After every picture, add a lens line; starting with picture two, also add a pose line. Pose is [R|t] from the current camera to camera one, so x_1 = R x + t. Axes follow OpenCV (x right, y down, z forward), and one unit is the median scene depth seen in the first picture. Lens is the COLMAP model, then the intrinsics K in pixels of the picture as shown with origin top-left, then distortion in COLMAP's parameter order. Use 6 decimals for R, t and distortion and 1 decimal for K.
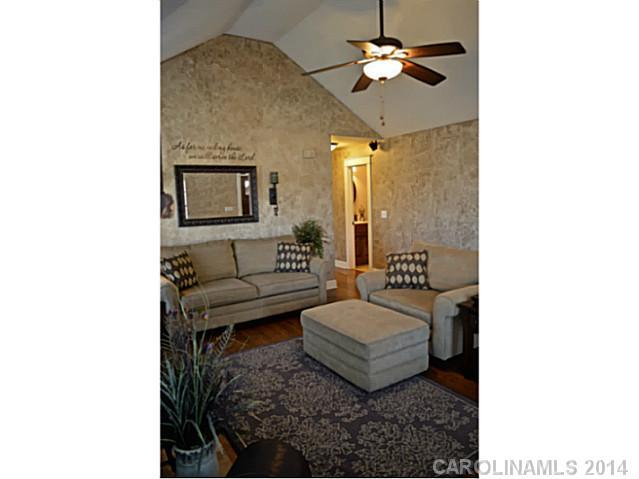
lens RADIAL K [[382.4, 0, 319.5], [0, 382.4, 238.2], [0, 0, 1]] dist [0.001633, 0.000016]
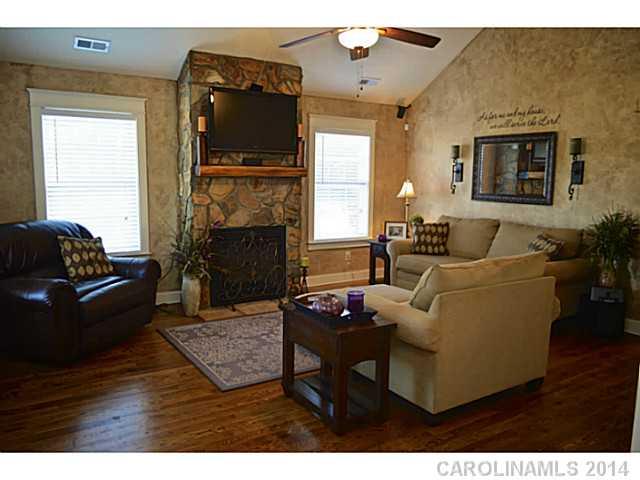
lens RADIAL K [[507.7, 0, 320.1], [0, 507.7, 240.2], [0, 0, 1]] dist [0.006280, 0.003440]
pose [[0.003623, 0.161422, -0.986879, 0.902418], [-0.124904, 0.979230, 0.159713, -0.084460], [0.992162, 0.122687, 0.023710, 0.564717]]
